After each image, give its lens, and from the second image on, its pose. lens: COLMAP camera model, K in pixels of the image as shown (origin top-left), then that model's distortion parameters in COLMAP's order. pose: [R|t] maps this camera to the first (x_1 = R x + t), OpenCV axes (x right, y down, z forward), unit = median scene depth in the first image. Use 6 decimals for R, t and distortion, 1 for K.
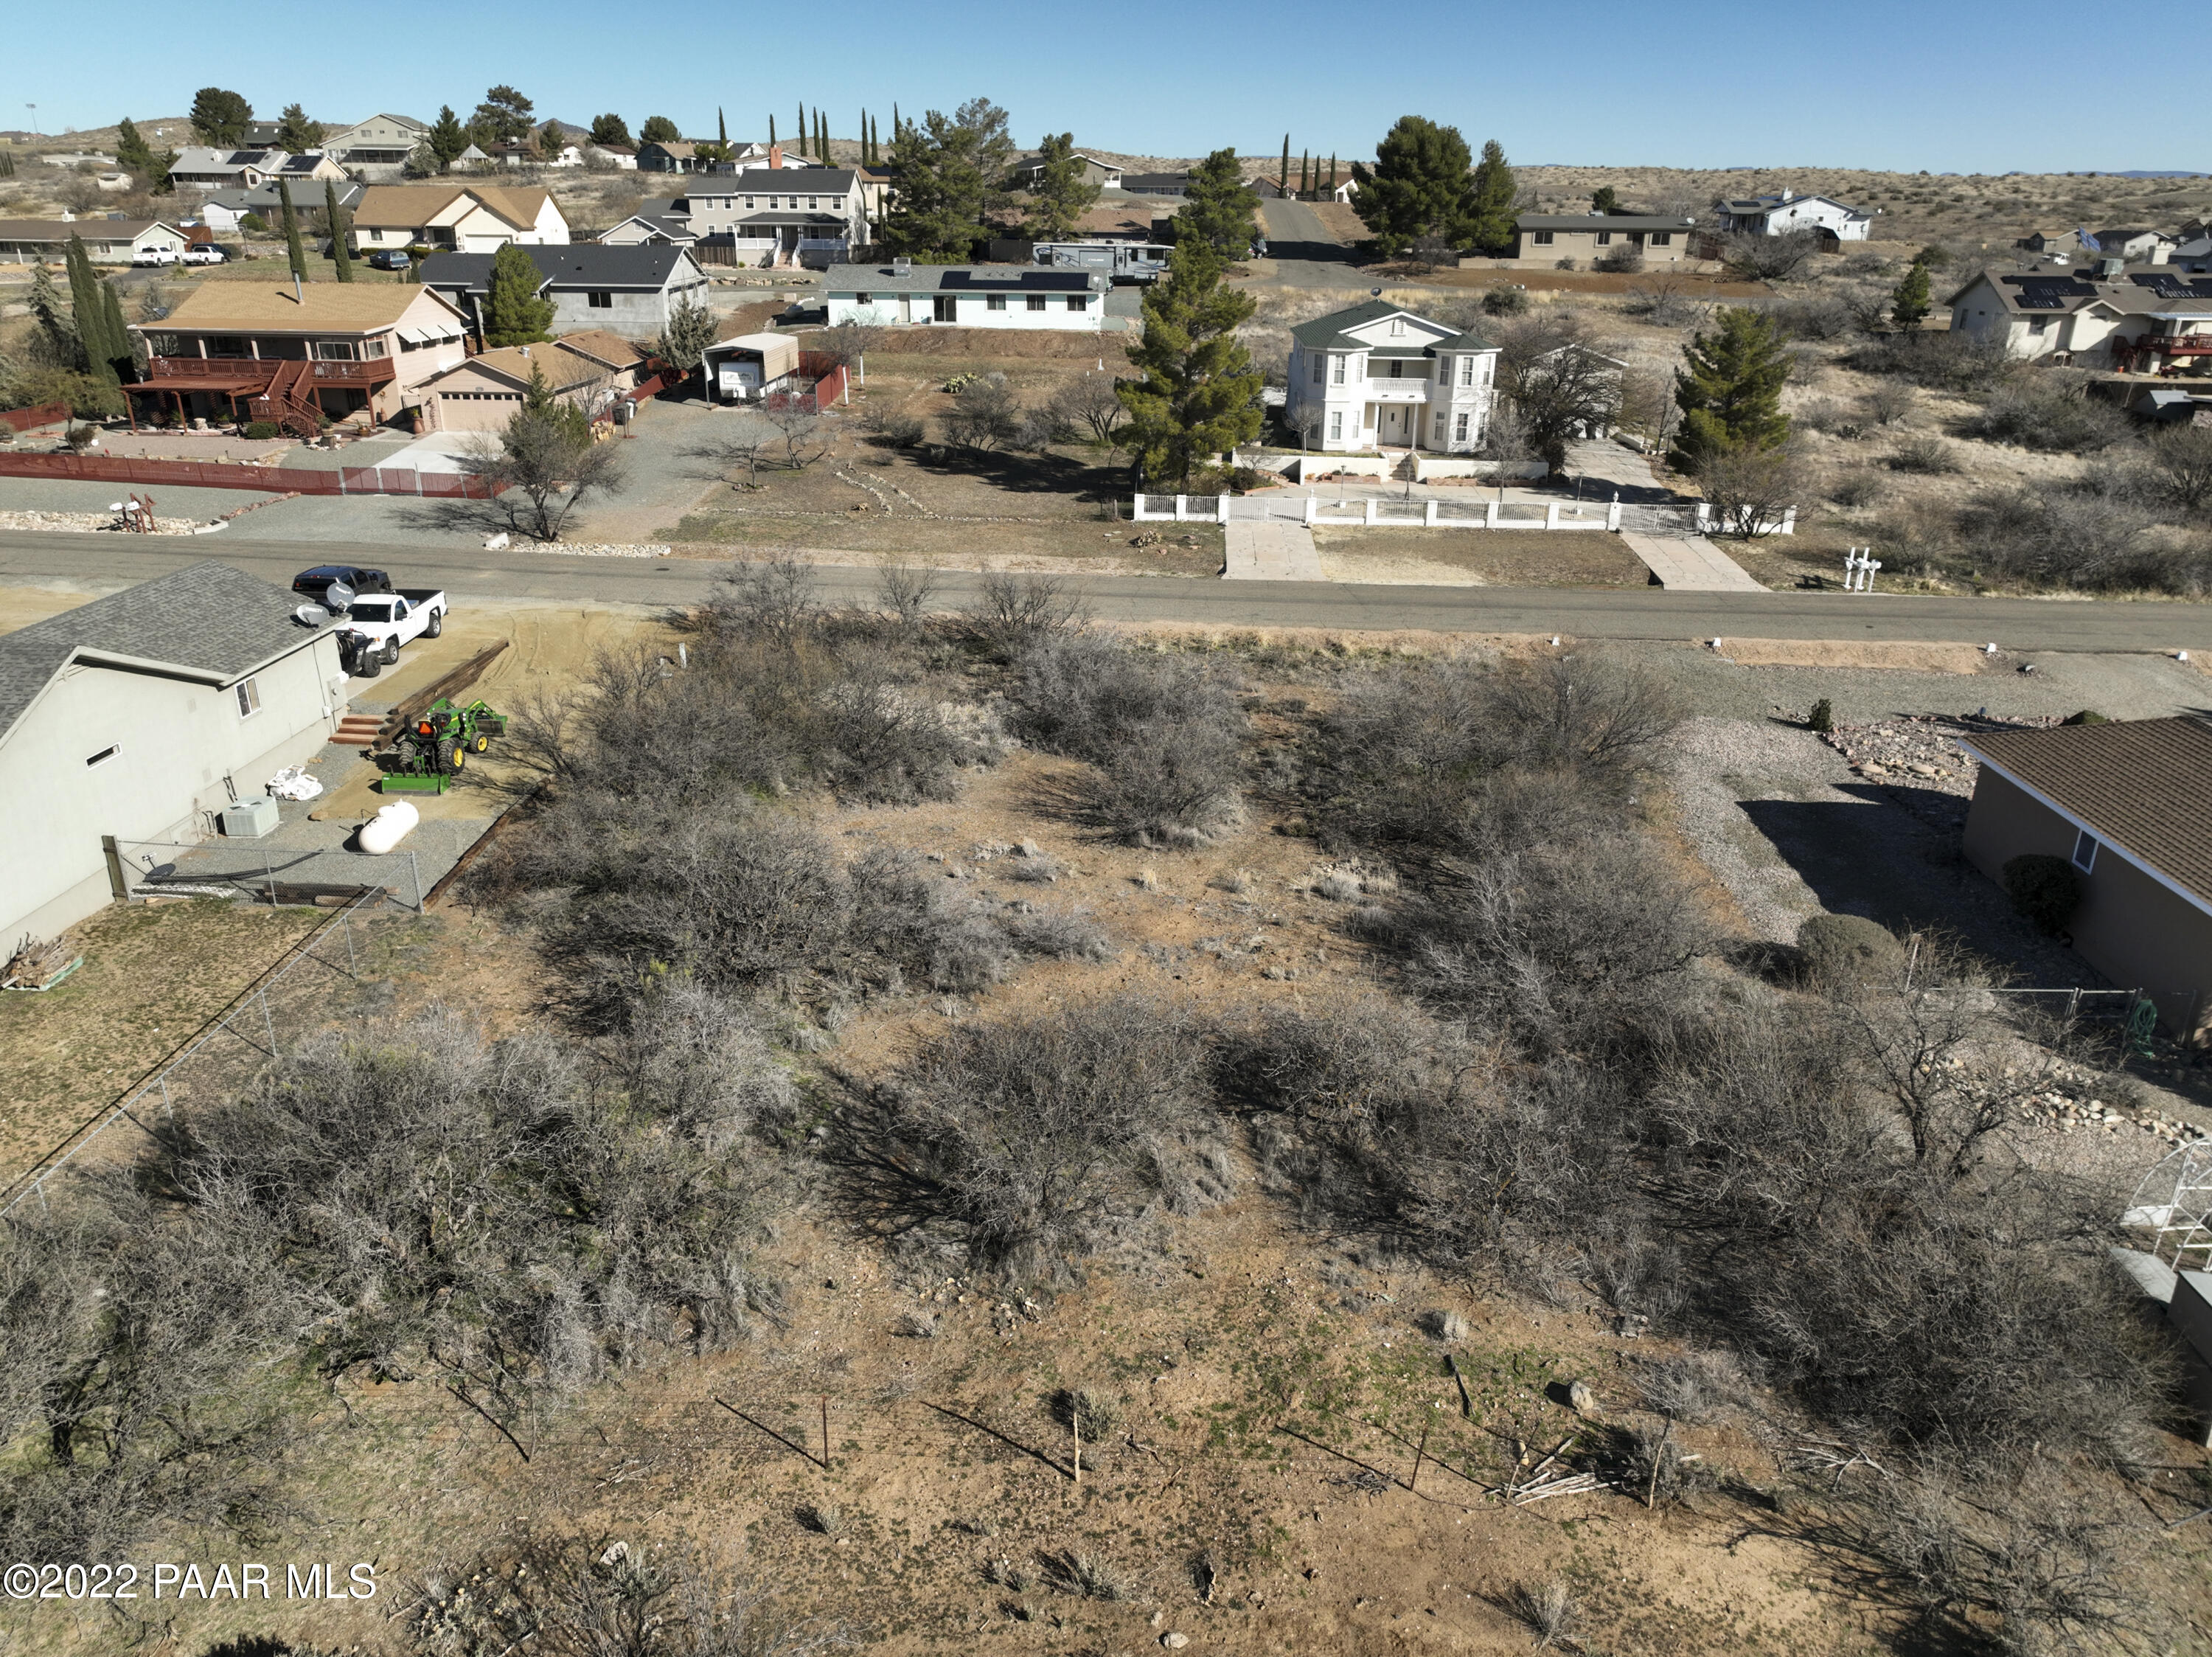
lens RADIAL K [[1557.8, 0, 1107.8], [0, 1557.8, 831.8], [0, 0, 1]] dist [-0.004102, 0.018313]
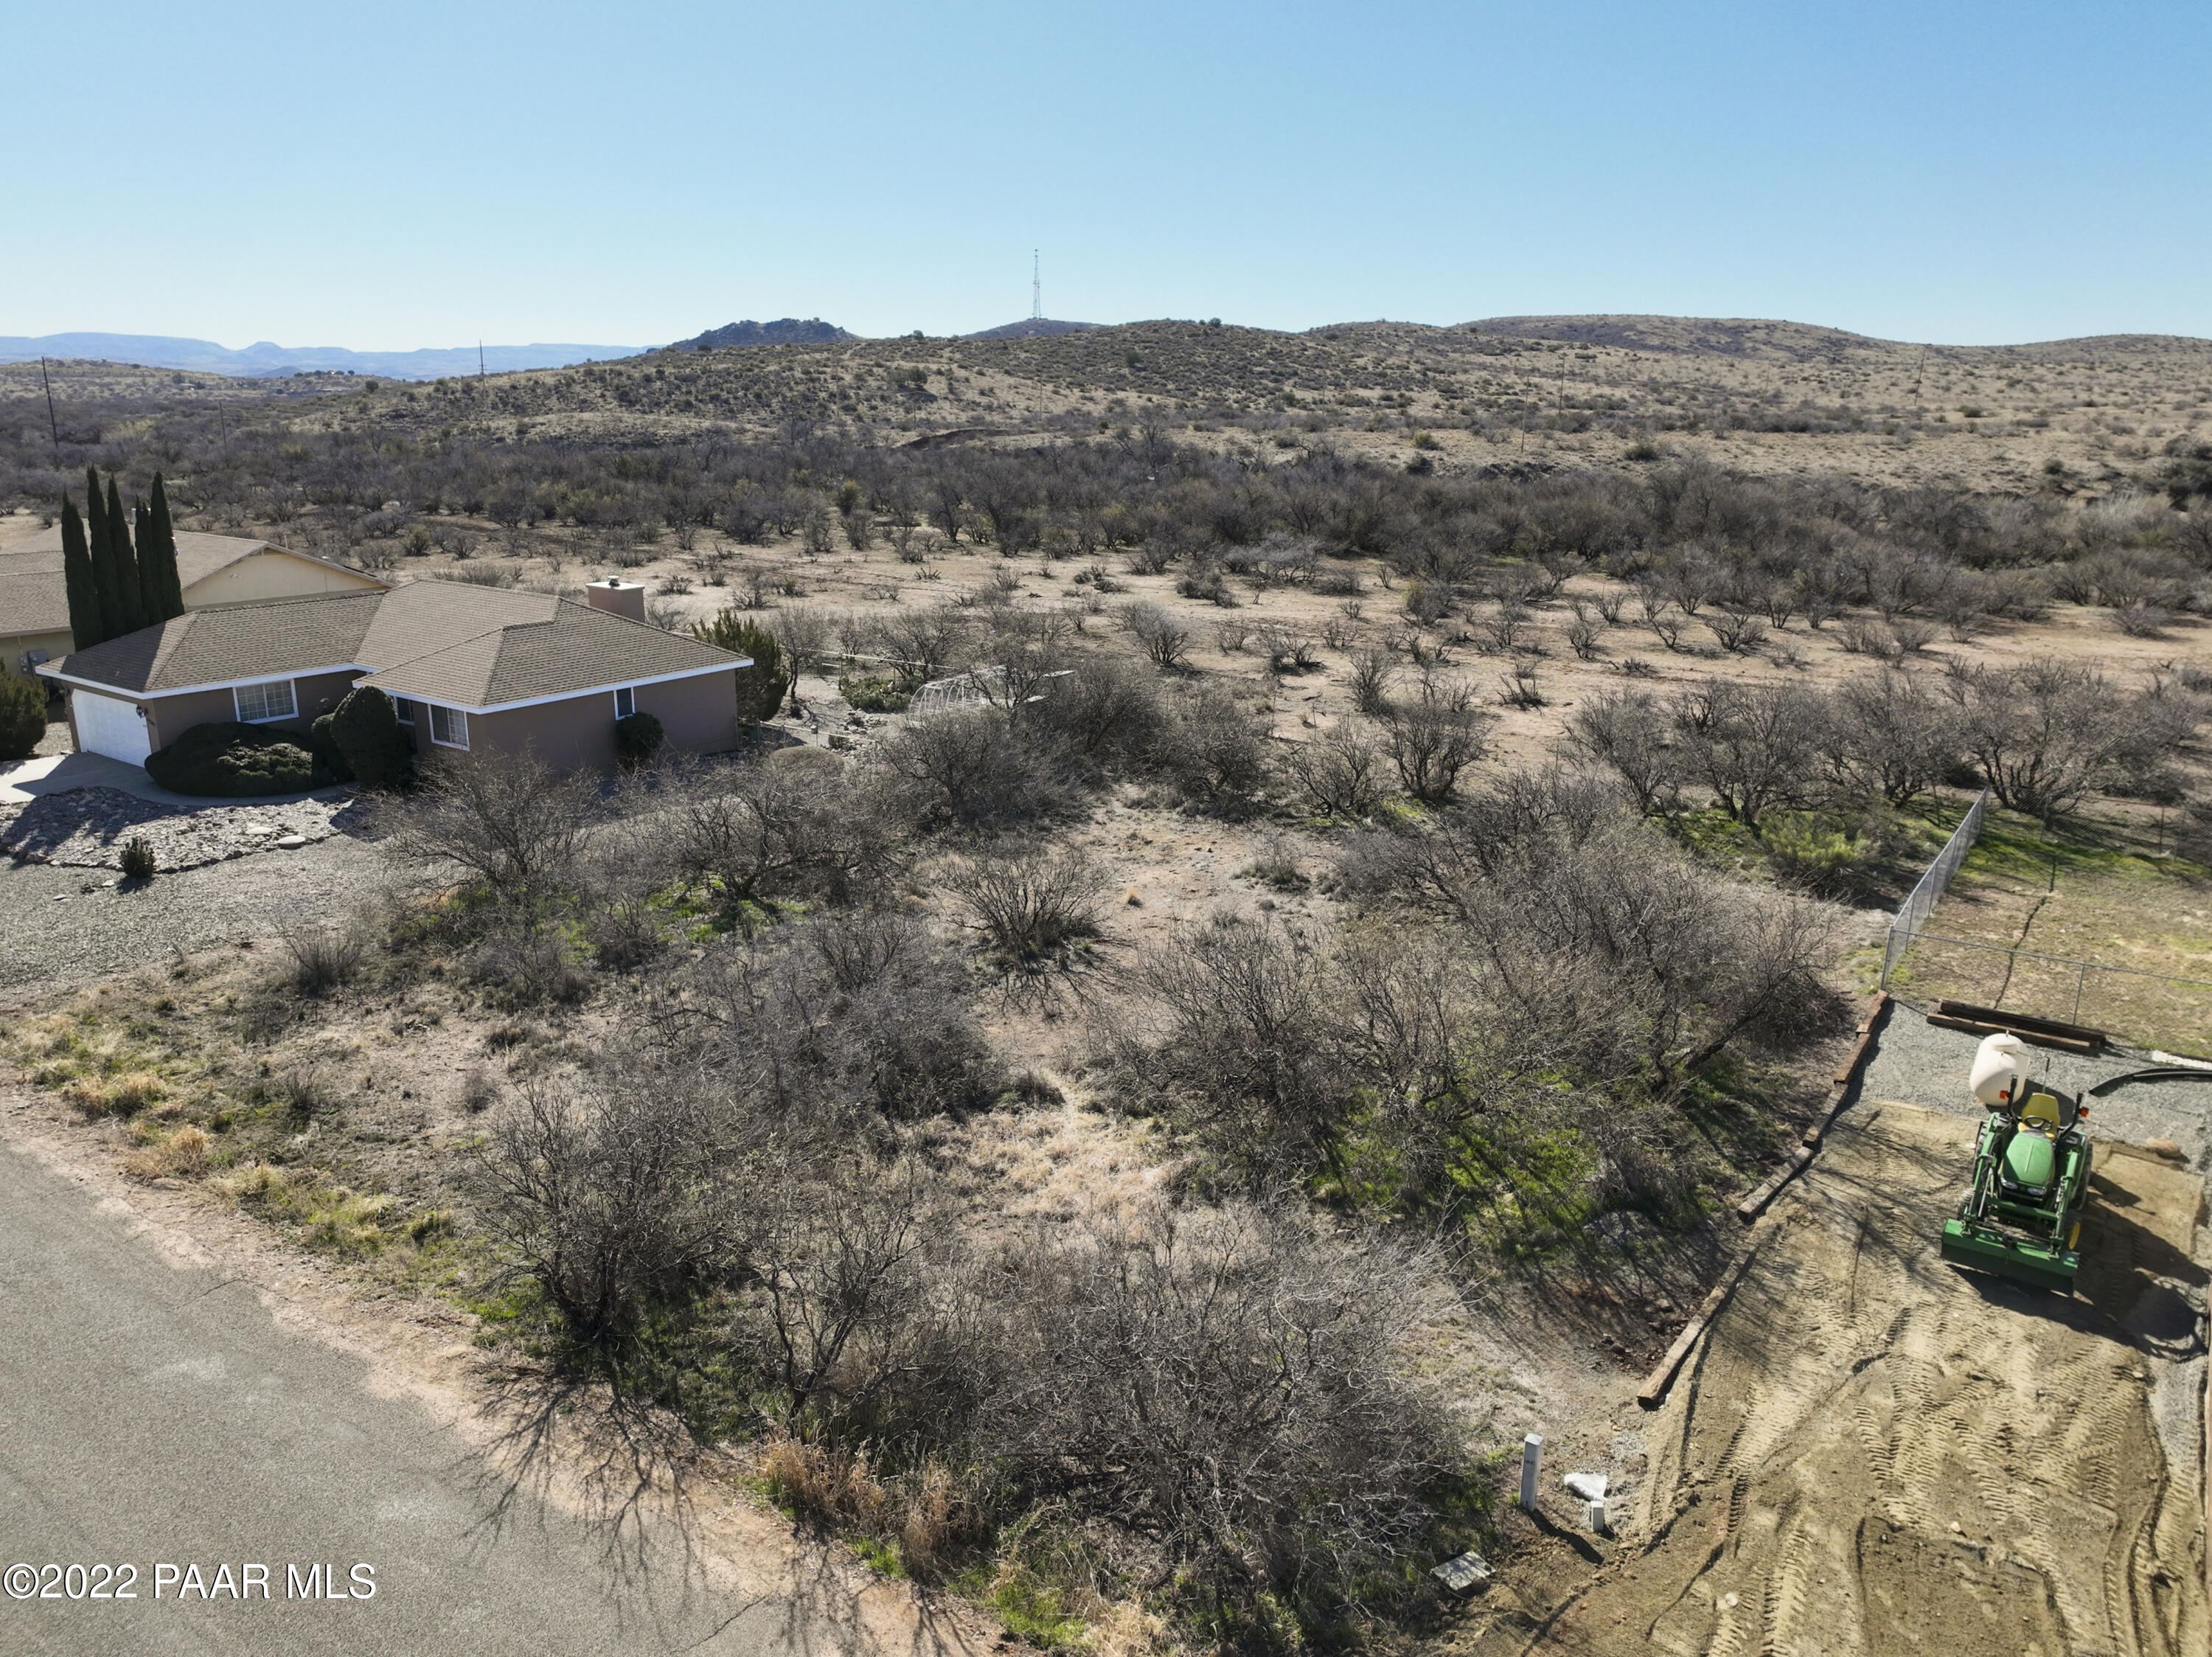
lens RADIAL K [[1557.8, 0, 1105.1], [0, 1557.8, 825.2], [0, 0, 1]] dist [-0.004102, 0.018313]
pose [[-0.839156, -0.165999, 0.517940, -0.313434], [0.185277, 0.808083, 0.559172, -0.378619], [-0.511360, 0.565195, -0.647352, 1.075216]]
